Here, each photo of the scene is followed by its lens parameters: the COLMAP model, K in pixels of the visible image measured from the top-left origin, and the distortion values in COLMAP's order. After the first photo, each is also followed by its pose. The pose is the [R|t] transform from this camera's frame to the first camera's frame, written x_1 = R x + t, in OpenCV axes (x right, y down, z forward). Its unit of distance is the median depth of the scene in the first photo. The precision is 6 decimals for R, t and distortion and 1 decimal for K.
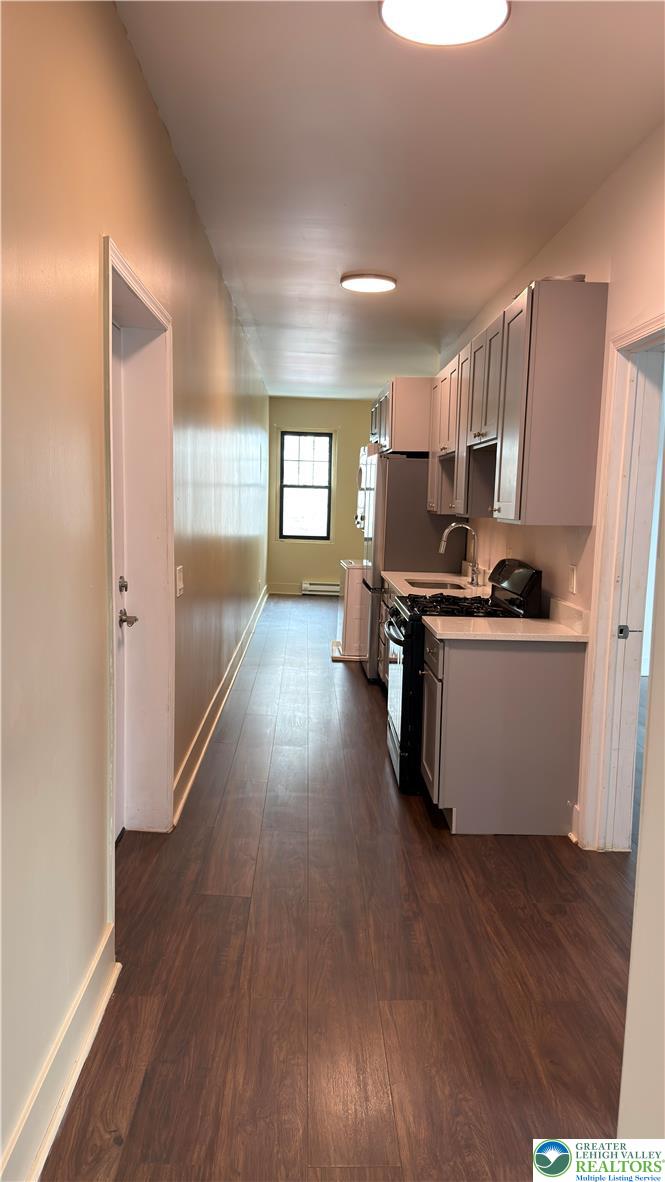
lens RADIAL K [[777.7, 0, 332.5], [0, 777.7, 591.0], [0, 0, 1]] dist [0.002608, -0.000141]
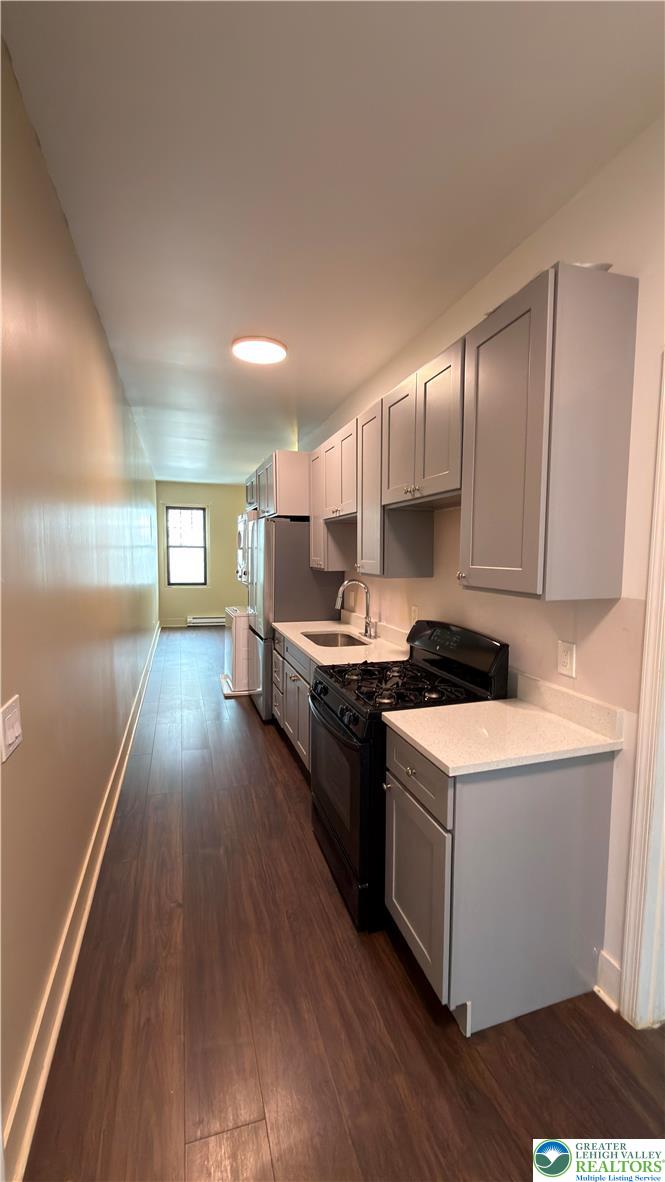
lens RADIAL K [[462.5, 0, 332.5], [0, 462.5, 591.0], [0, 0, 1]] dist [0.000824, -0.000092]
pose [[0.960411, -0.040015, 0.275699, -0.029782], [0.049336, 0.998418, -0.026954, -0.041898], [-0.274184, 0.039489, 0.960866, 0.291774]]
